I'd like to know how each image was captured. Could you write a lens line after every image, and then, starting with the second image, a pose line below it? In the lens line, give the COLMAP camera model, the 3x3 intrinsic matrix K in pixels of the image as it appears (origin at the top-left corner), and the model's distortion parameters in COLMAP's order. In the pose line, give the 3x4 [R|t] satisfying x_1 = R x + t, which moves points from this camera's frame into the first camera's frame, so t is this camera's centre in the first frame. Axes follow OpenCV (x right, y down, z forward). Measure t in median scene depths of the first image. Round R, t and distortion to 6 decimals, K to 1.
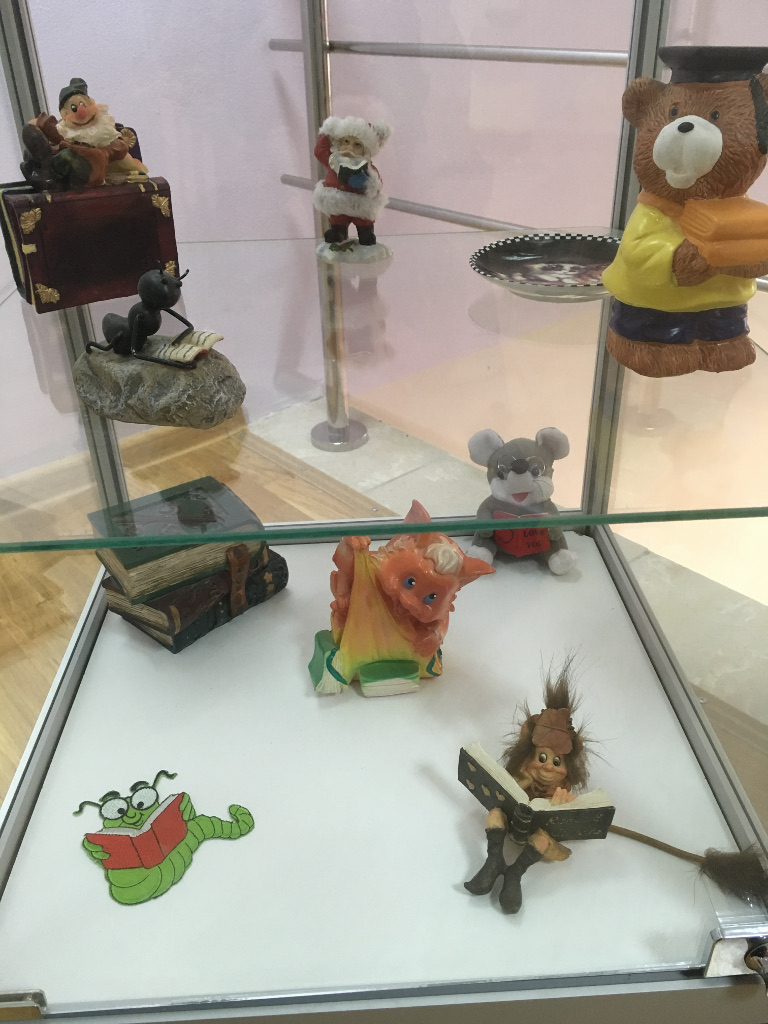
lens RADIAL K [[876.2, 0, 384.9], [0, 876.2, 513.7], [0, 0, 1]] dist [0.053557, -0.066064]
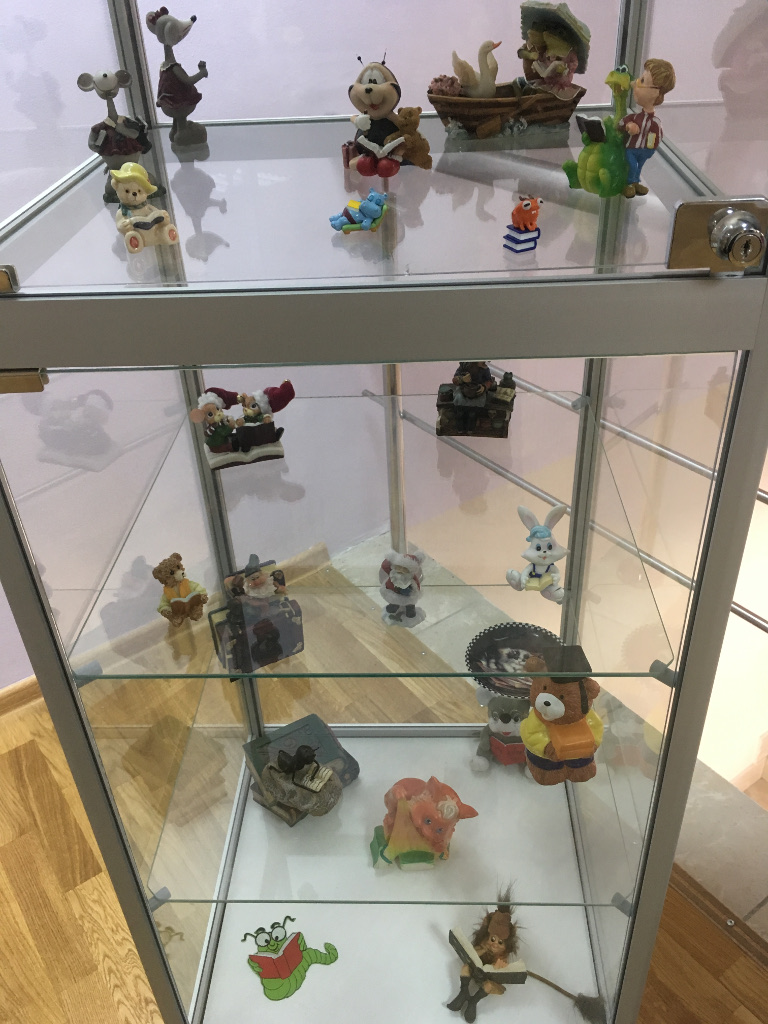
lens RADIAL K [[876.2, 0, 384.4], [0, 876.2, 509.0], [0, 0, 1]] dist [0.053557, -0.066064]
pose [[0.996281, 0.032592, -0.079758, 0.065114], [-0.027852, 0.997820, 0.059837, -0.687187], [0.081534, -0.057393, 0.995017, -0.773351]]
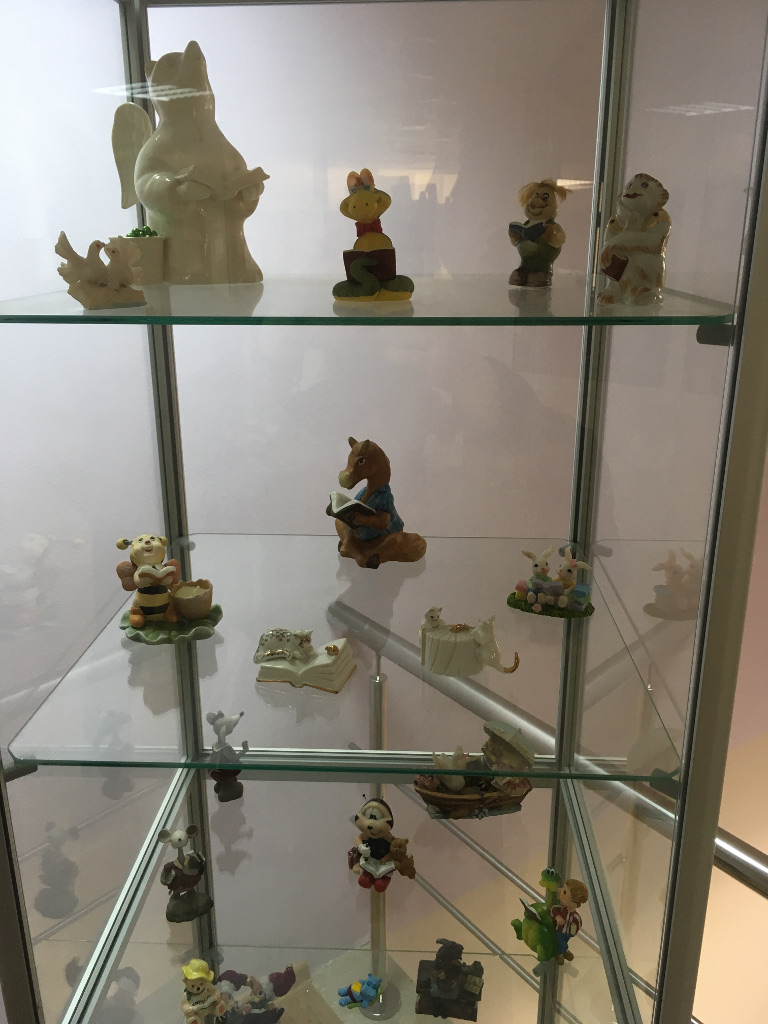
lens RADIAL K [[876.2, 0, 378.9], [0, 876.2, 511.1], [0, 0, 1]] dist [0.053557, -0.066064]
pose [[0.995492, 0.049646, -0.080810, 0.050910], [-0.066282, 0.973608, -0.218390, -1.300575], [0.067835, 0.222761, 0.972510, -1.192300]]
